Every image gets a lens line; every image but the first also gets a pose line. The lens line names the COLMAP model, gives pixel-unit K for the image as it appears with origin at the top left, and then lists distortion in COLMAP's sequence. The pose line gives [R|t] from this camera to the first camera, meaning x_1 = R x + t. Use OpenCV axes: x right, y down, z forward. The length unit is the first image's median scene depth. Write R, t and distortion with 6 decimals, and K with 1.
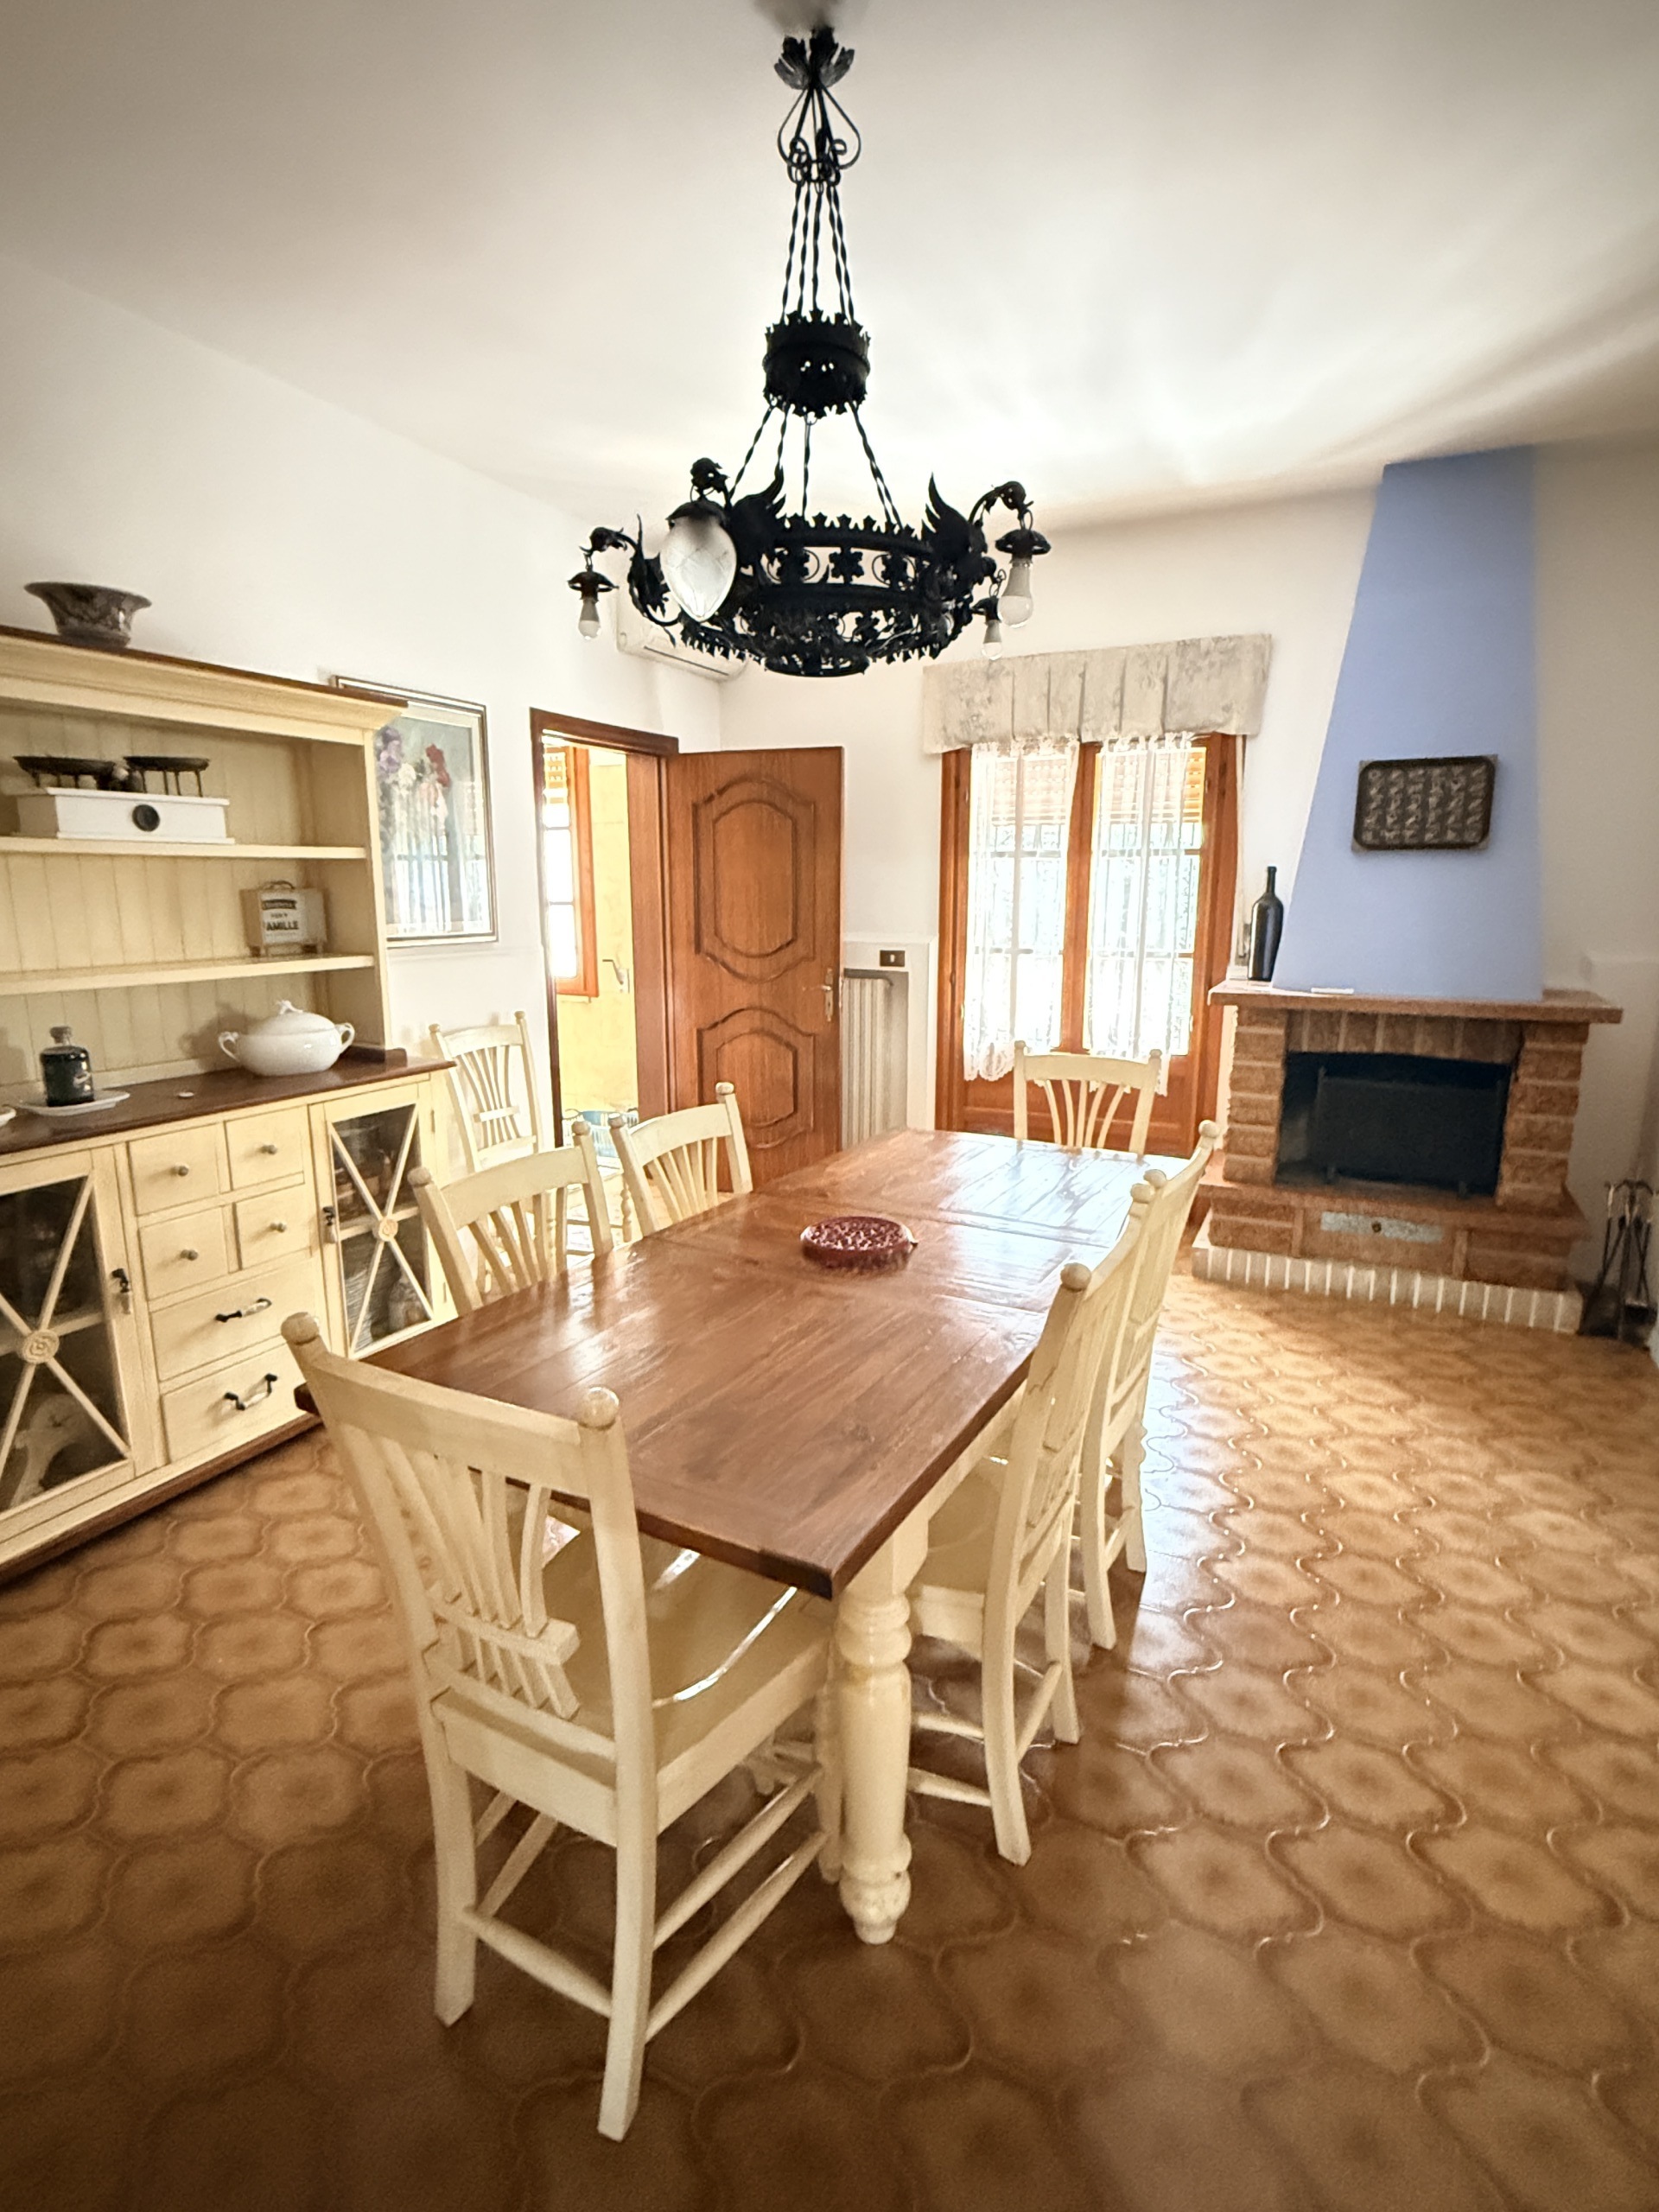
lens RADIAL K [[1075.7, 0, 822.6], [0, 1075.7, 1109.6], [0, 0, 1]] dist [-0.015690, 0.000054]
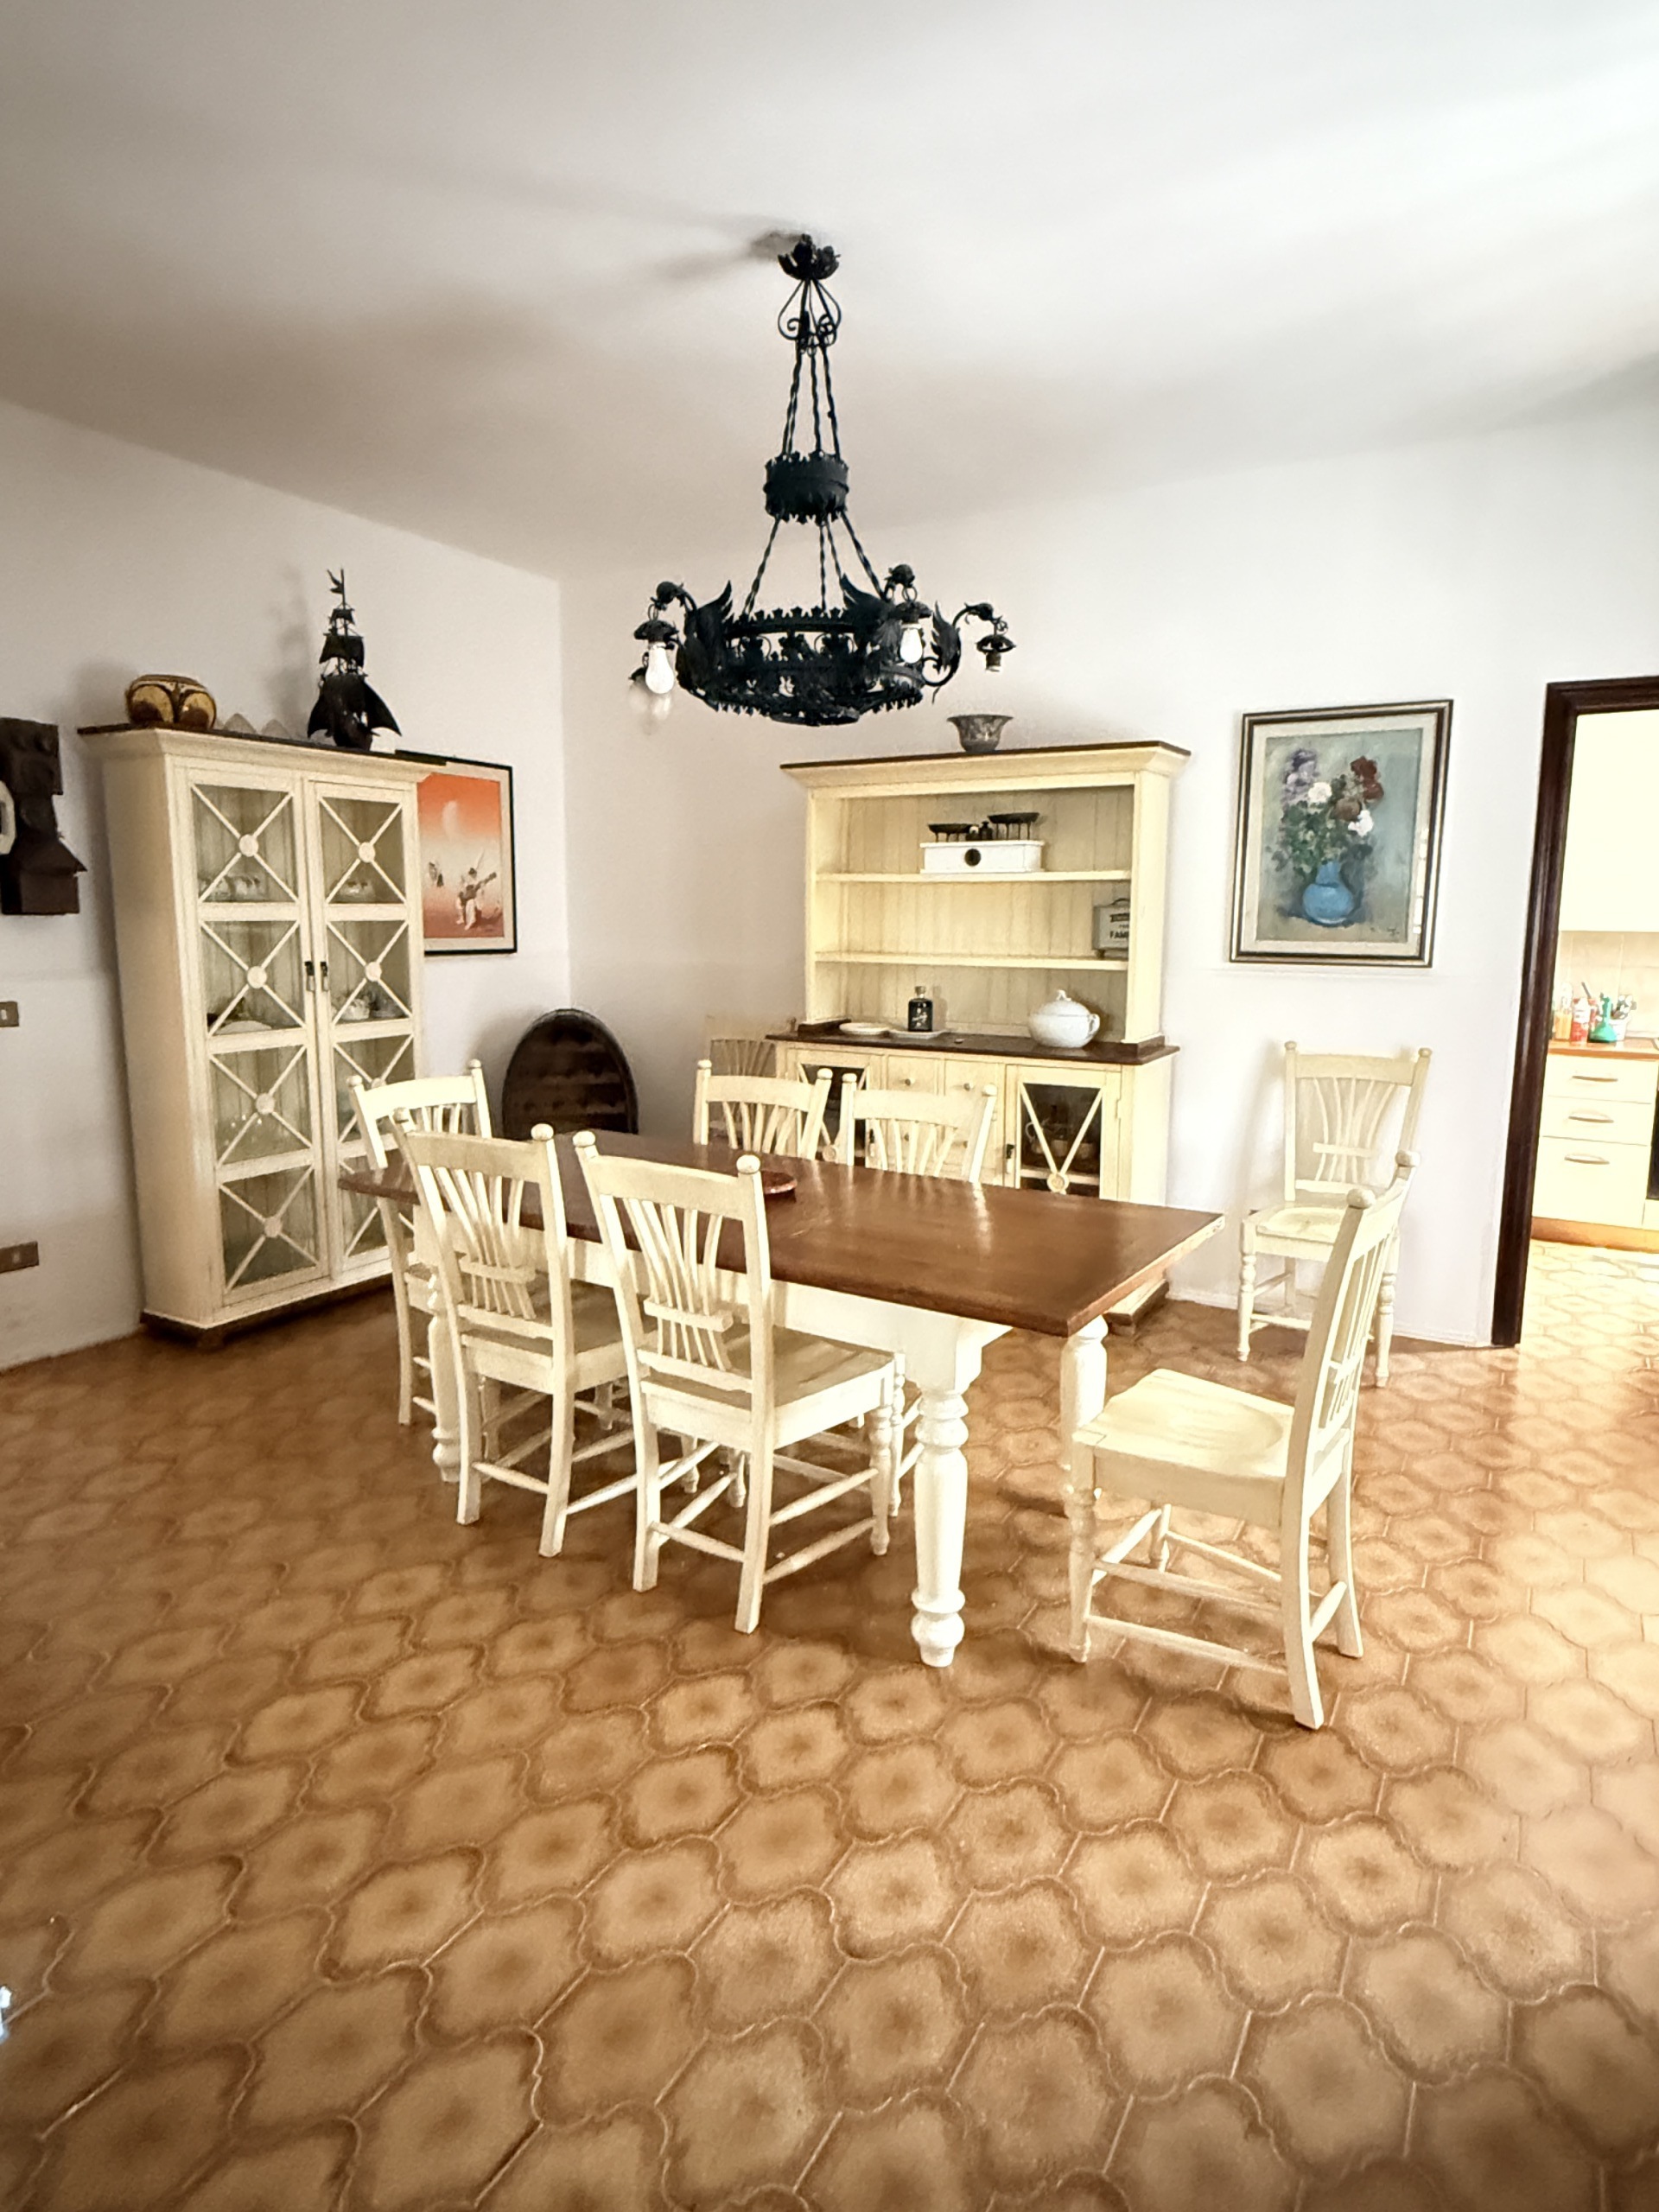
lens RADIAL K [[1233.7, 0, 825.1], [0, 1233.7, 1094.8], [0, 0, 1]] dist [-0.012728, 0.001281]
pose [[-0.051743, 0.157668, -0.986136, 1.079087], [-0.206181, 0.964498, 0.165027, -0.180194], [0.977145, 0.211861, -0.017398, 0.836530]]
